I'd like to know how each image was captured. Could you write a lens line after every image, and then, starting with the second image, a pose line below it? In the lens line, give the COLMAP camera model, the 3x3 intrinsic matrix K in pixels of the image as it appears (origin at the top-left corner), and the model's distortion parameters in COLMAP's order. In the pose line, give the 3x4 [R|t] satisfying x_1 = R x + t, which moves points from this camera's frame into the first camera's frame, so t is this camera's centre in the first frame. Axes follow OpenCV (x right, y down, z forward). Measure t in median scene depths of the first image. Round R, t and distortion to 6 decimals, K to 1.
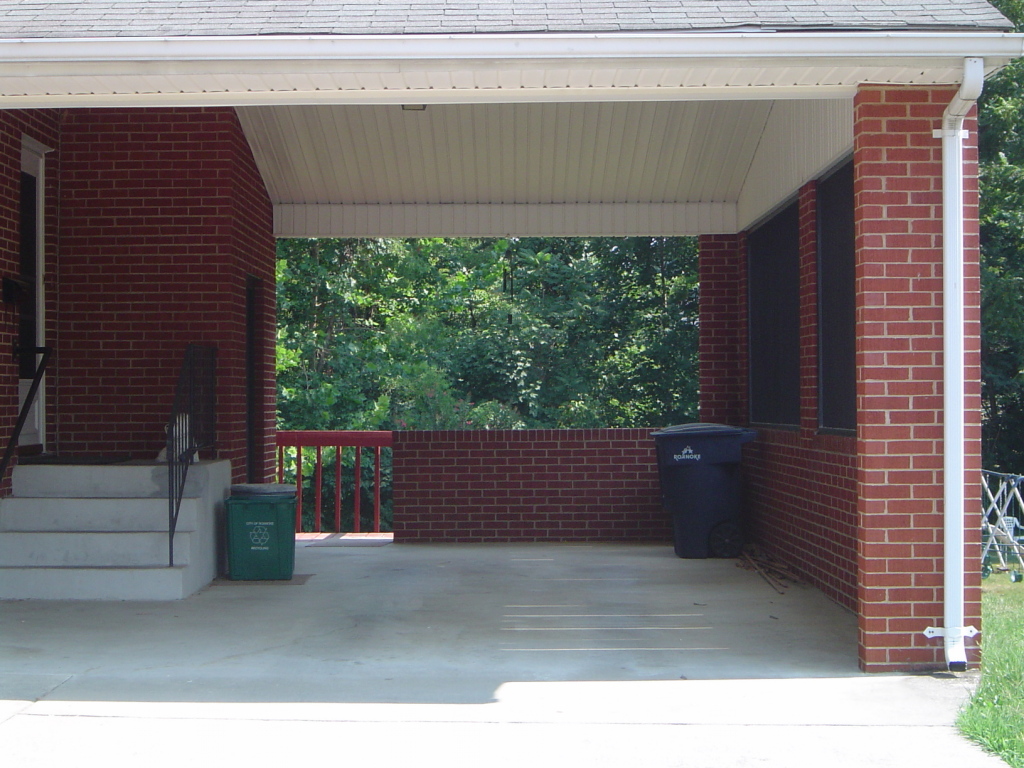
lens RADIAL K [[1844.8, 0, 512.0], [0, 1844.8, 384.0], [0, 0, 1]] dist [-0.046970, -0.162644]
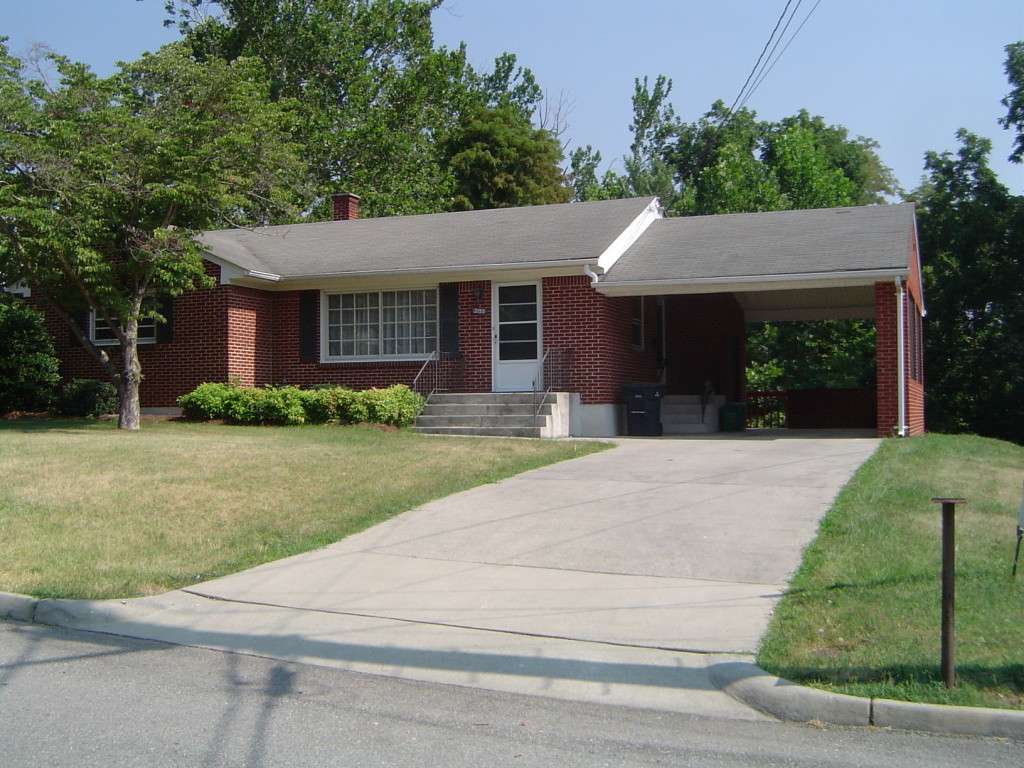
lens RADIAL K [[1244.2, 0, 512.0], [0, 1244.2, 384.0], [0, 0, 1]] dist [0.007025, -0.518821]
pose [[0.928789, -0.010496, -0.370459, 0.131894], [0.003772, 0.999815, -0.018872, 0.027441], [0.370589, 0.016131, 0.928657, -0.491062]]
